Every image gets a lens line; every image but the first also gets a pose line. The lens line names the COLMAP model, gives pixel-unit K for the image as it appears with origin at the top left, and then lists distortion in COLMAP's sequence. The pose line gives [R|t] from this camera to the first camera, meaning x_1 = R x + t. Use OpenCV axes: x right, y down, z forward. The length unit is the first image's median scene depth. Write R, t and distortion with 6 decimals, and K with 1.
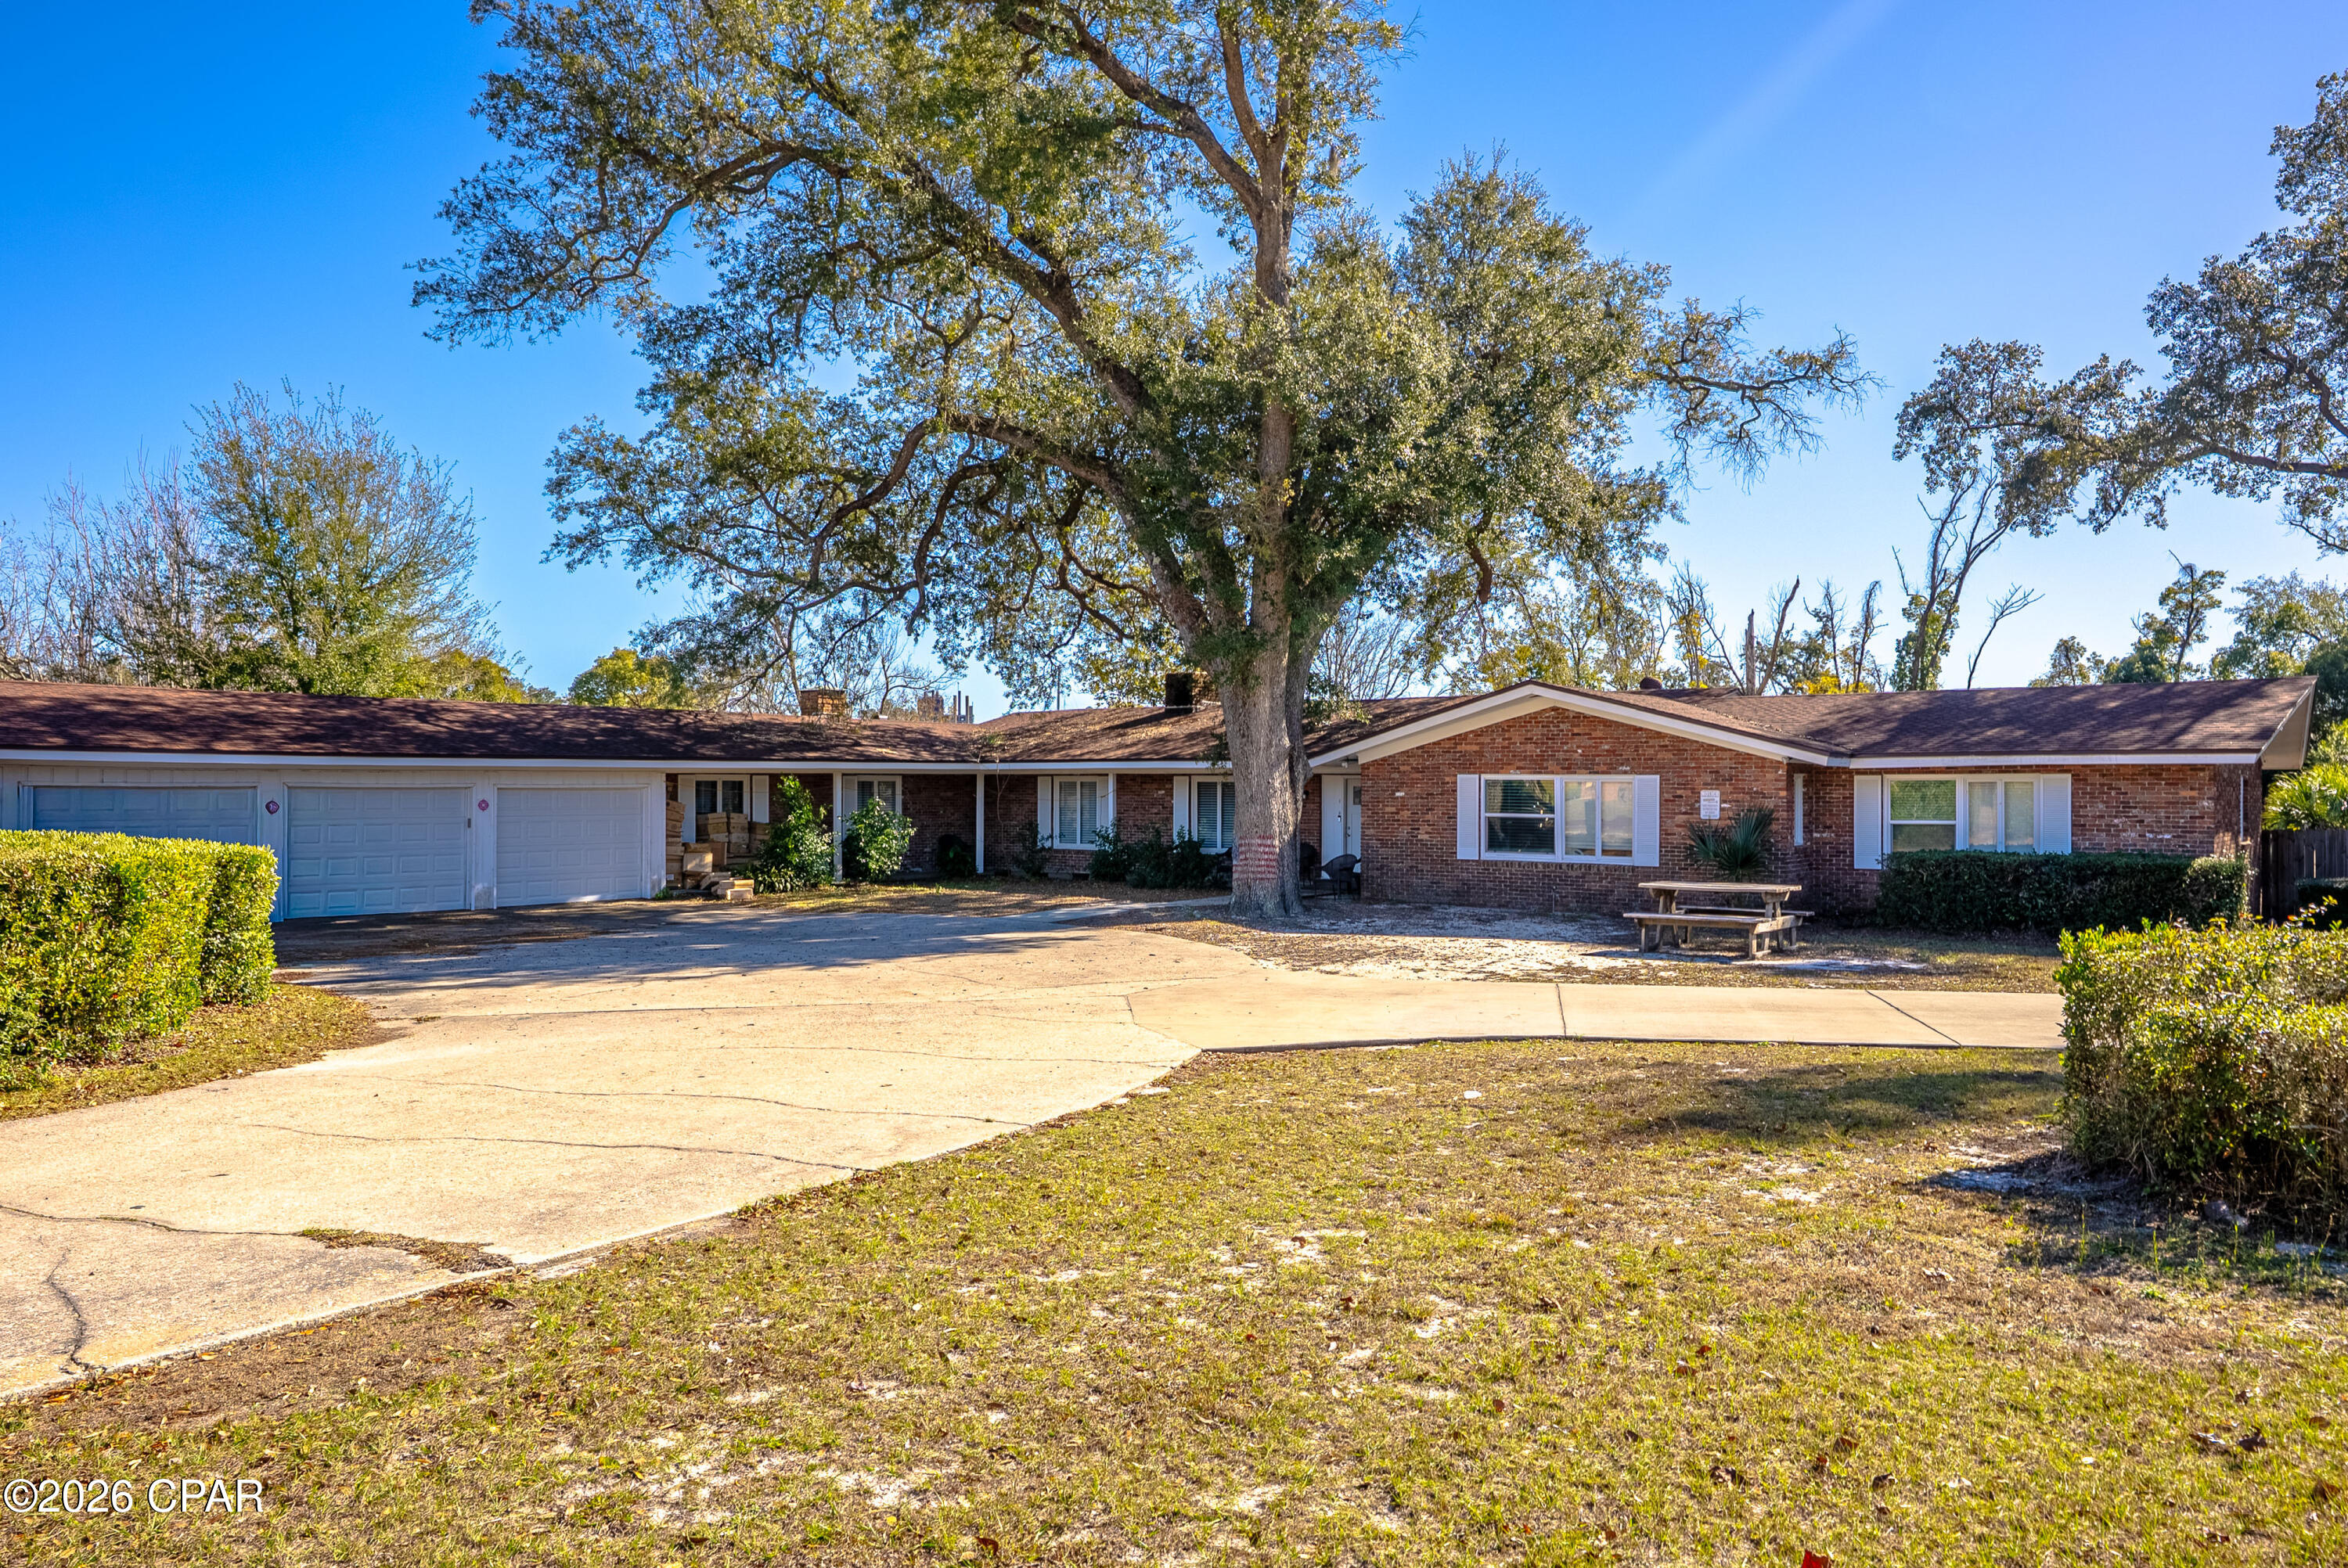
lens RADIAL K [[1575.2, 0, 1226.4], [0, 1575.2, 827.4], [0, 0, 1]] dist [-0.046705, -0.001221]
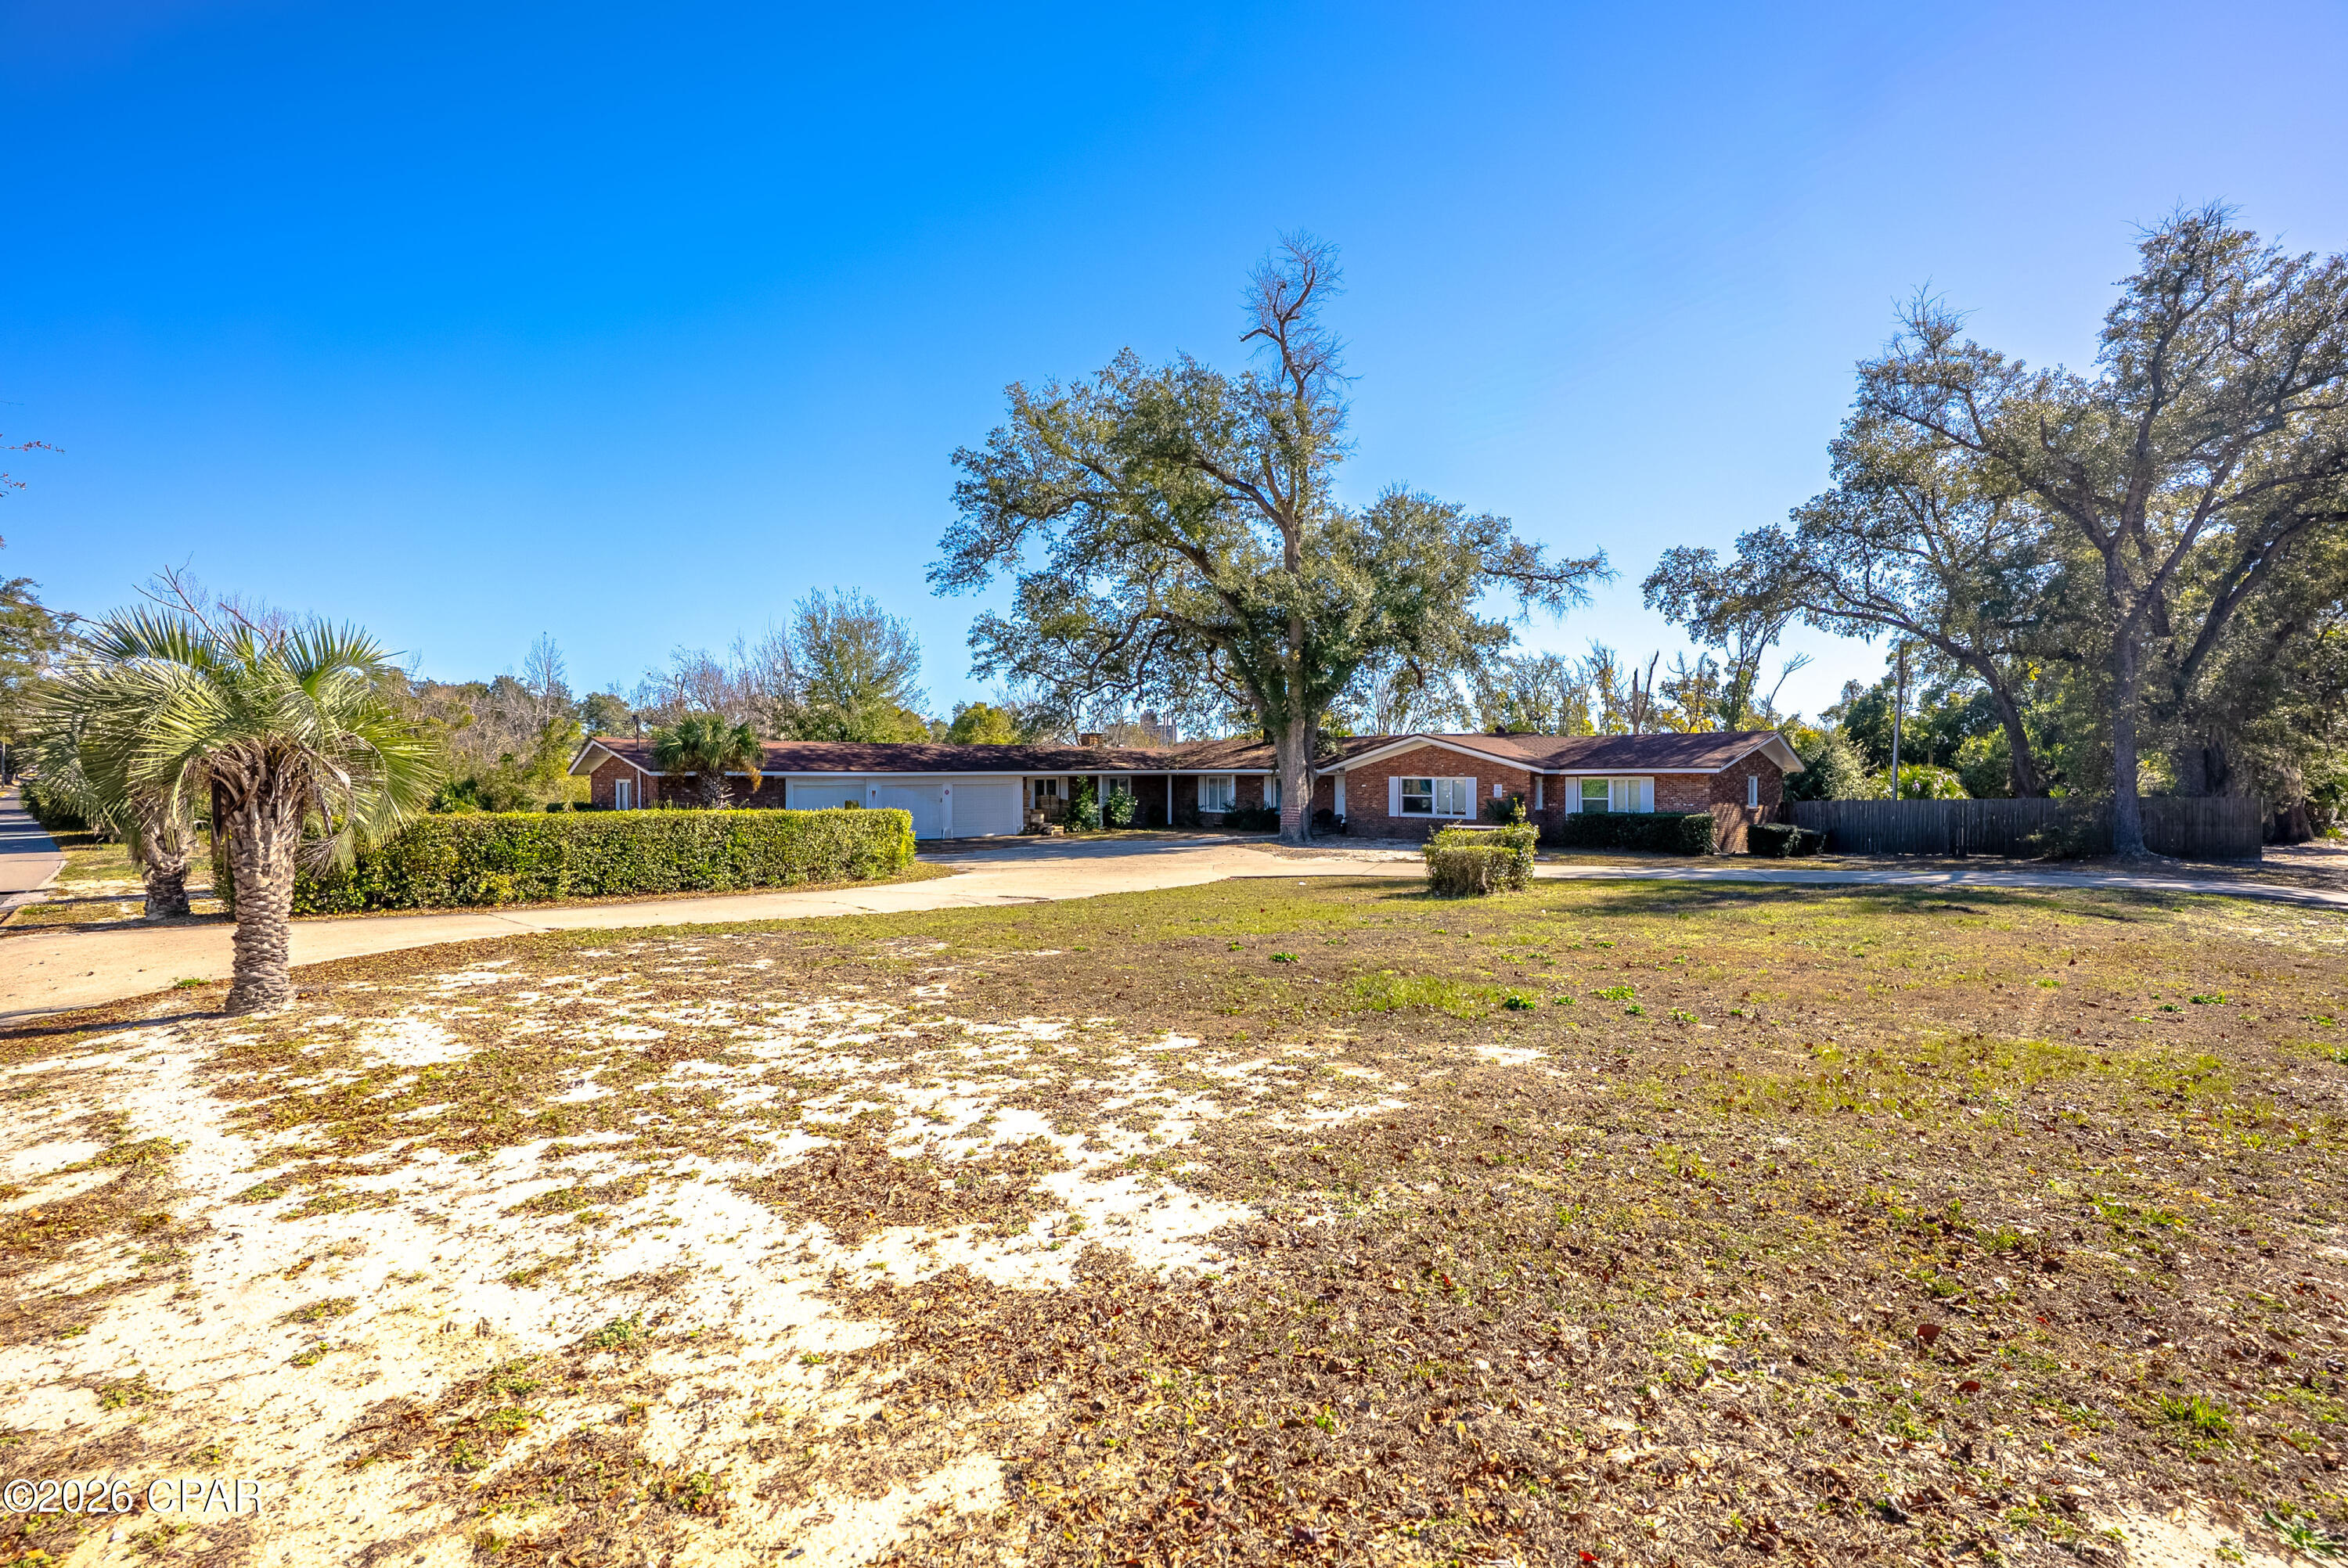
lens RADIAL K [[1127.3, 0, 1174.0], [0, 1127.3, 784.0], [0, 0, 1]] dist [-0.075340, 0.034832]
pose [[0.986639, -0.003929, -0.162875, 0.095835], [0.001521, 0.999888, -0.014904, -0.001143], [0.162915, 0.014457, 0.986534, -0.480948]]
